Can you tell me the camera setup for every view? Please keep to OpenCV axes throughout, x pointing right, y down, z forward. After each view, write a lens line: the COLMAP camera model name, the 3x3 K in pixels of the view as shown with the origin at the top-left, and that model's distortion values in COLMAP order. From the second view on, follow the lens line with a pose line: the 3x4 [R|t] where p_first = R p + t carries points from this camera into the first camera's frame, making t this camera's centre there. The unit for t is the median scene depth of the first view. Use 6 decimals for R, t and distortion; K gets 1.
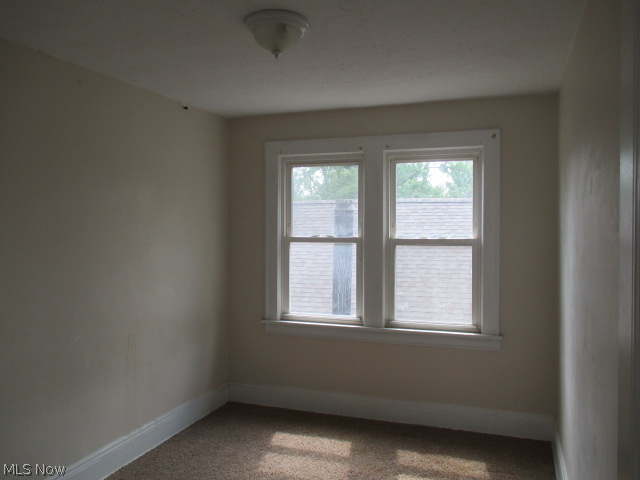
lens RADIAL K [[527.8, 0, 320.0], [0, 527.8, 240.0], [0, 0, 1]] dist [-0.039016, 0.000102]
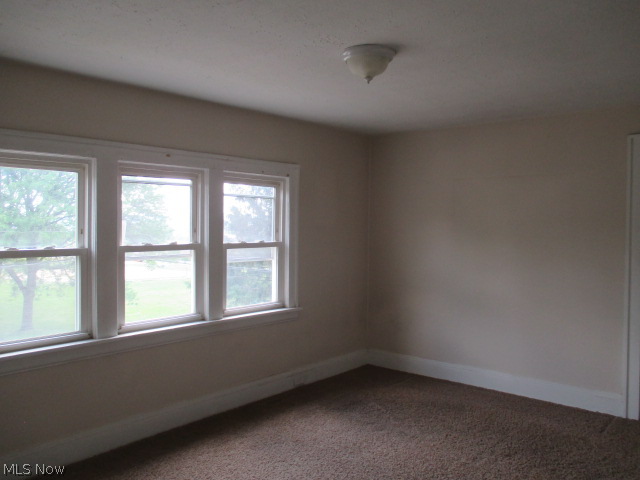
lens RADIAL K [[527.8, 0, 320.0], [0, 527.8, 240.0], [0, 0, 1]] dist [-0.039016, 0.000102]
pose [[0.398505, -0.023260, 0.916871, -0.464883], [0.042385, 0.999077, 0.006923, -0.004547], [-0.916186, 0.036103, 0.399123, 0.170624]]
